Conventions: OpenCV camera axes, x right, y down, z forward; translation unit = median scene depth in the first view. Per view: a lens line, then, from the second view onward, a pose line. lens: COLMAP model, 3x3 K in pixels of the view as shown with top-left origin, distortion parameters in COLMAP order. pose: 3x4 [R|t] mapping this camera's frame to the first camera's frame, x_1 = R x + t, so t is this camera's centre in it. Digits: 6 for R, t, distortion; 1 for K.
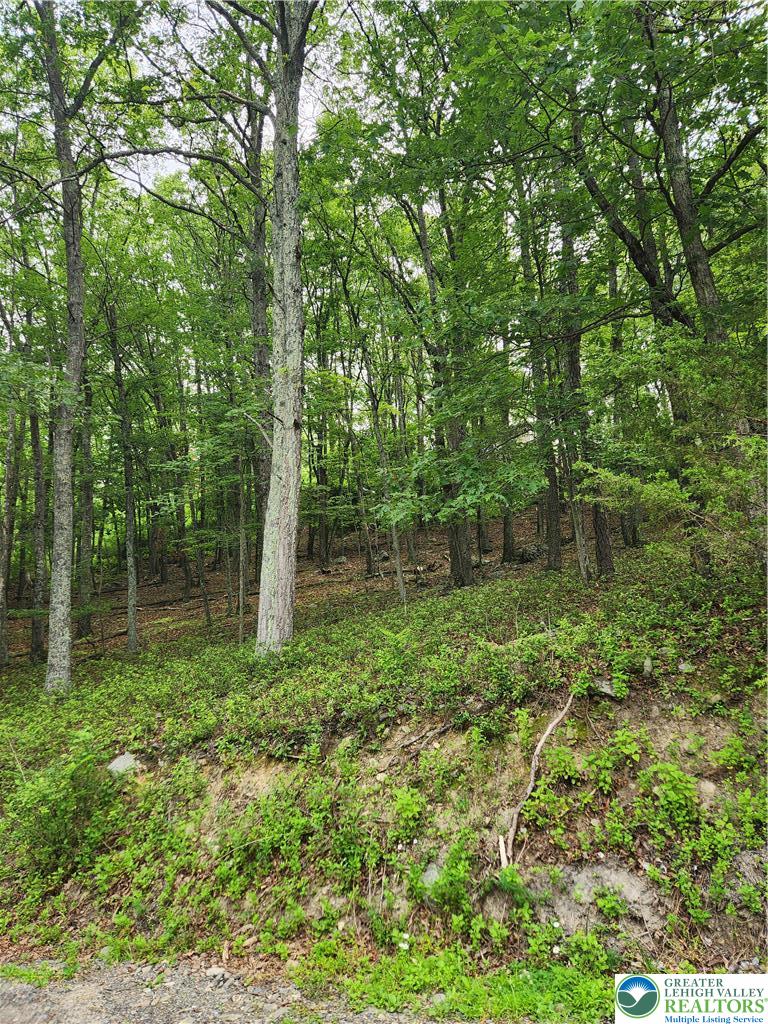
lens RADIAL K [[677.6, 0, 382.7], [0, 677.6, 506.6], [0, 0, 1]] dist [0.074737, -0.049970]
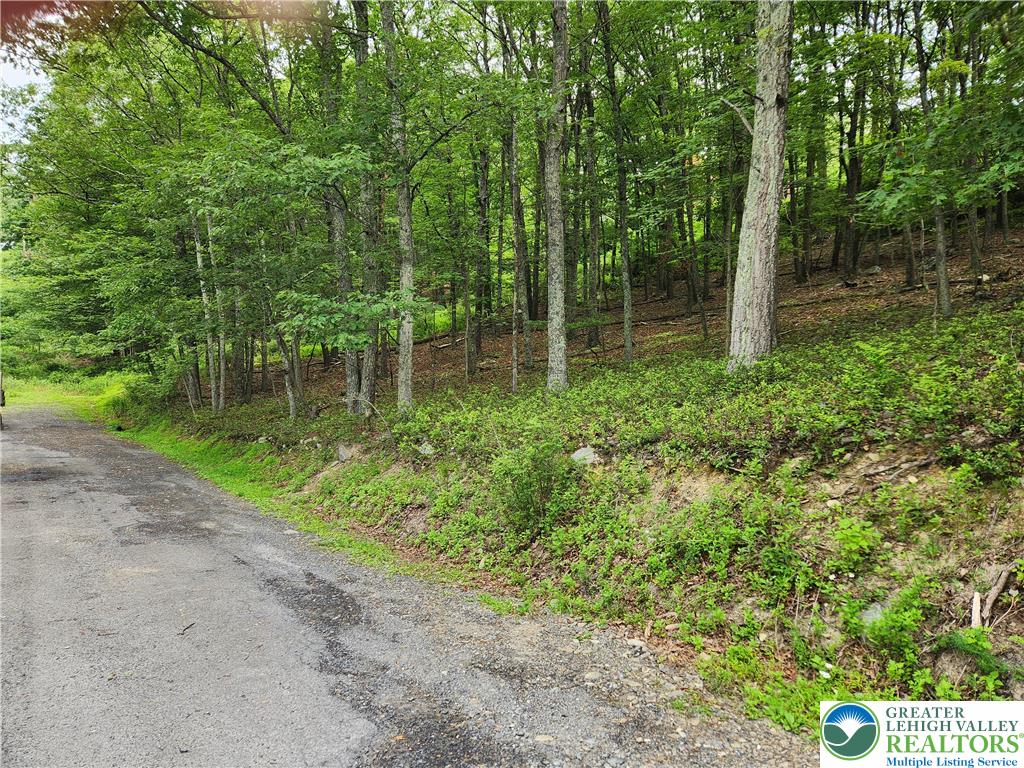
lens RADIAL K [[677.6, 0, 502.7], [0, 677.6, 385.7], [0, 0, 1]] dist [0.074737, -0.049970]
pose [[0.849256, 0.062885, -0.524224, 0.097077], [0.061719, 0.974251, 0.216856, 0.028674], [0.524362, -0.216521, 0.823506, 0.081285]]
